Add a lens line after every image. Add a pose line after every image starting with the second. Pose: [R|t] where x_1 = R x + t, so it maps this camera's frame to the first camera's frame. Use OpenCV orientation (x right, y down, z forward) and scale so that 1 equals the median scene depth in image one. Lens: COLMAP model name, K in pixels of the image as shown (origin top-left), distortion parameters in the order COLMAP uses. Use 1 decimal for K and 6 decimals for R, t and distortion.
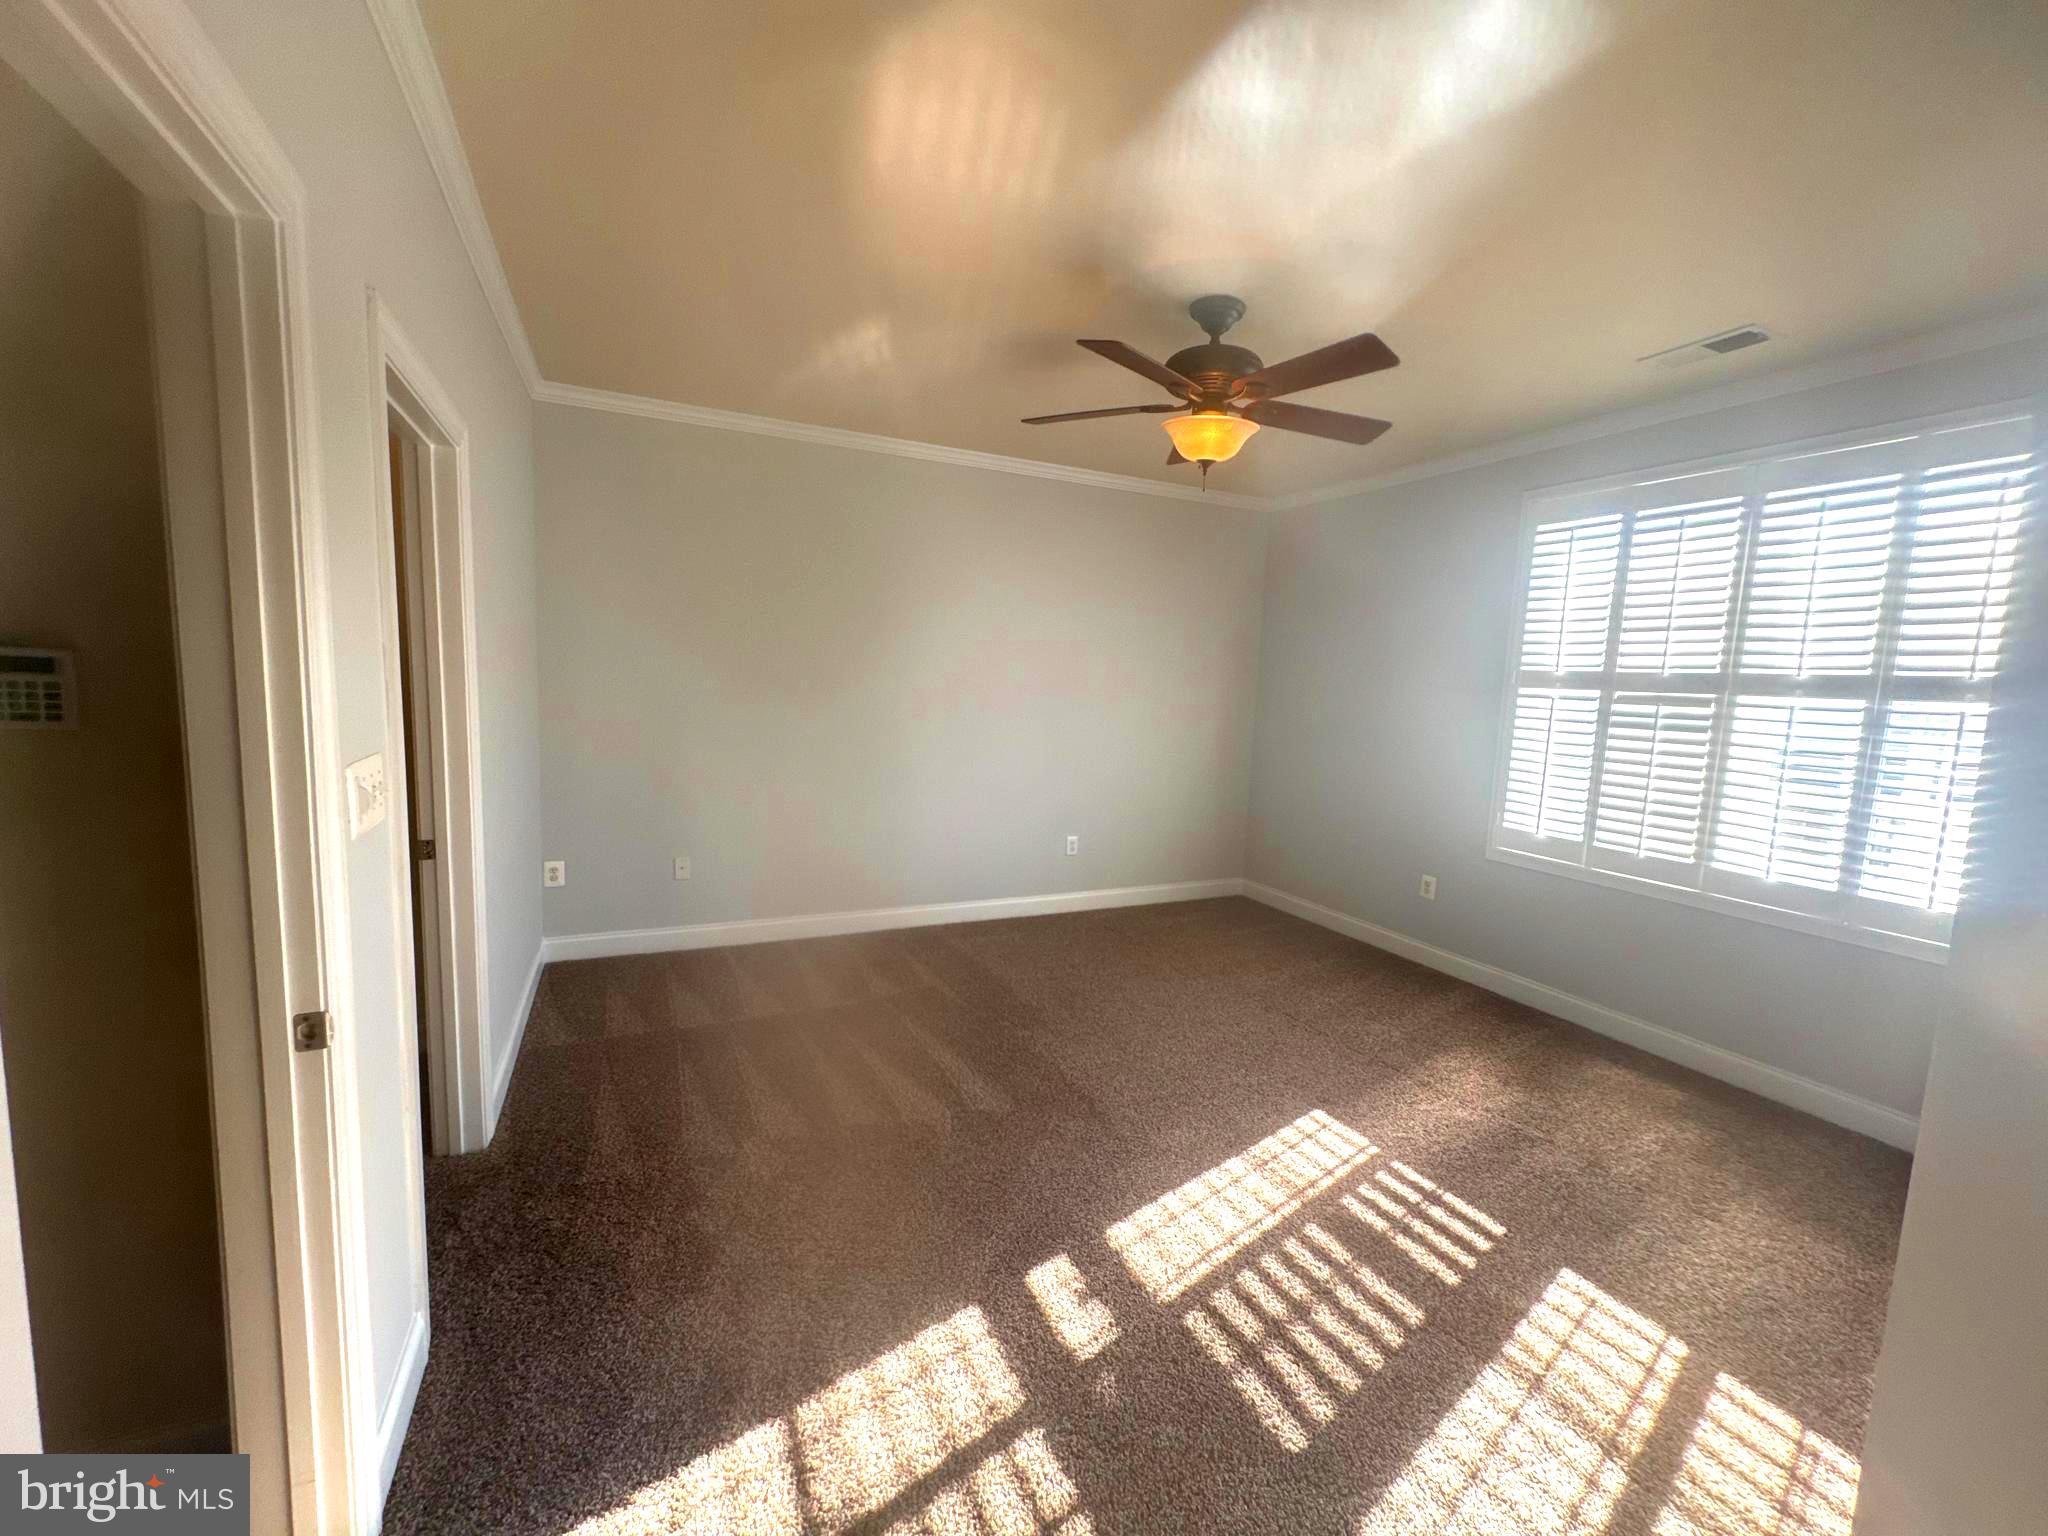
lens RADIAL K [[817.6, 0, 1021.9], [0, 817.6, 762.7], [0, 0, 1]] dist [0.002157, 0.000018]
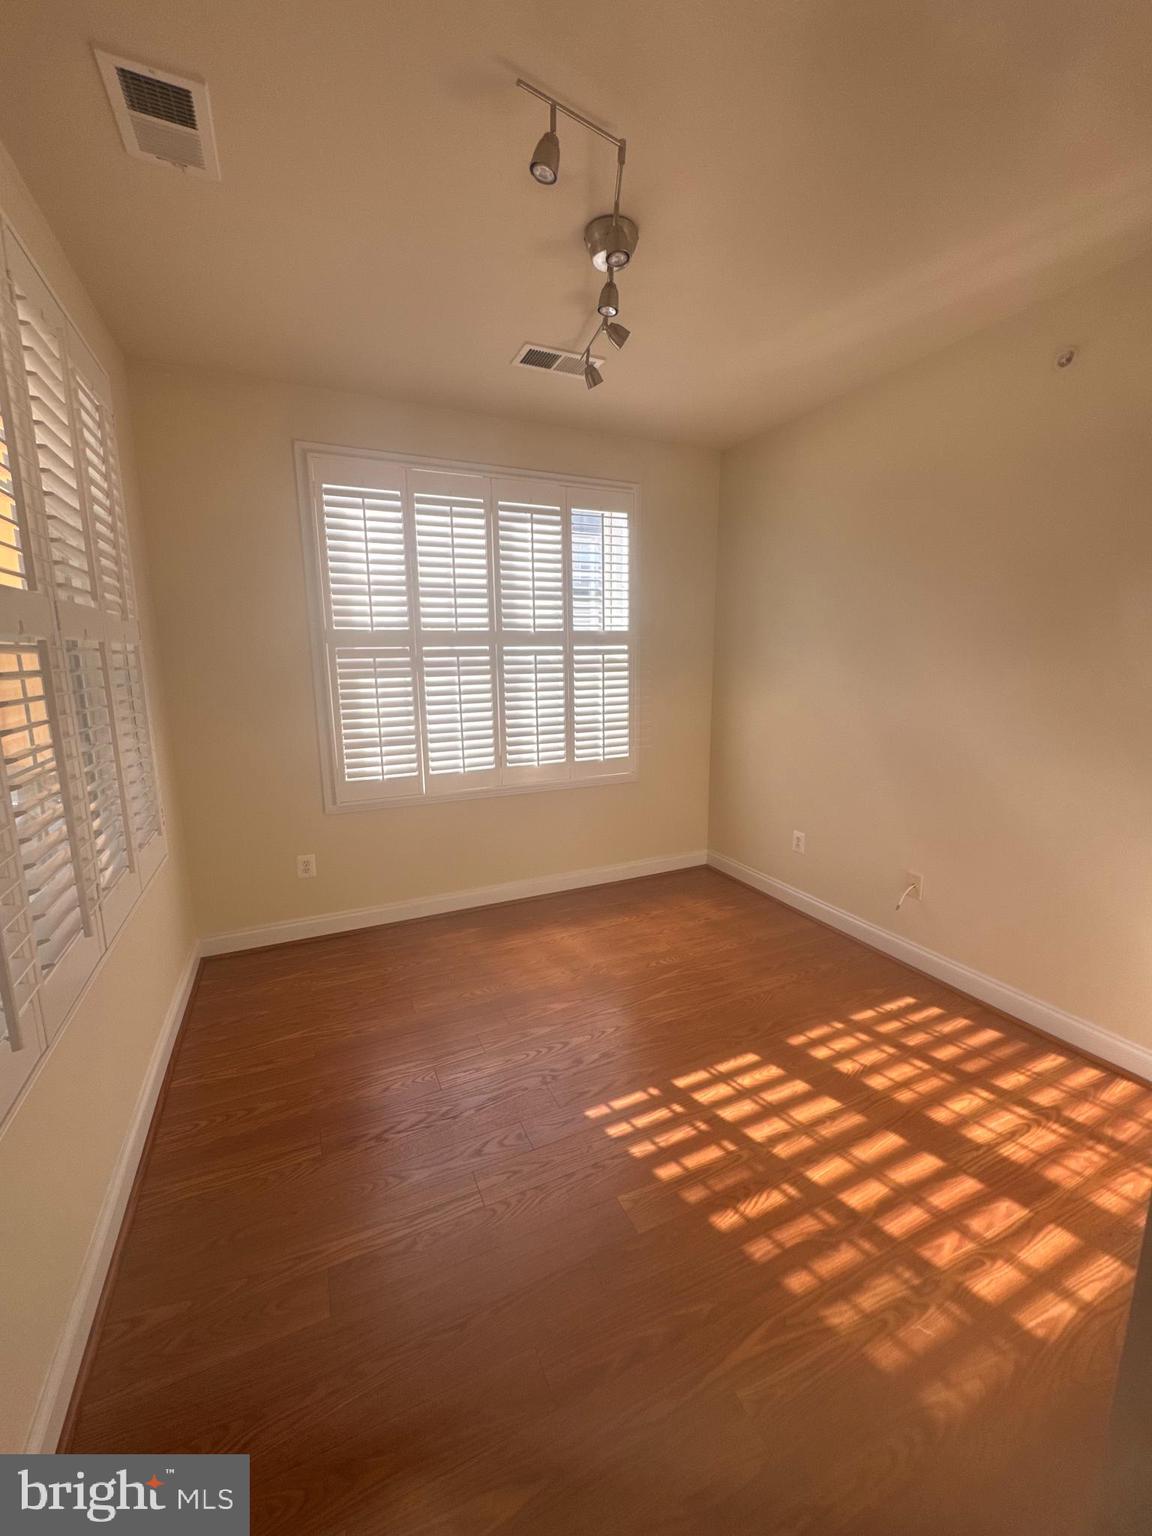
lens RADIAL K [[613.2, 0, 604.1], [0, 613.2, 737.4], [0, 0, 1]] dist [0.002157, 0.000018]
pose [[0.005598, -0.178694, 0.983889, -0.243341], [0.121689, 0.976714, 0.176699, -0.109100], [-0.992552, 0.118739, 0.027213, 0.936853]]
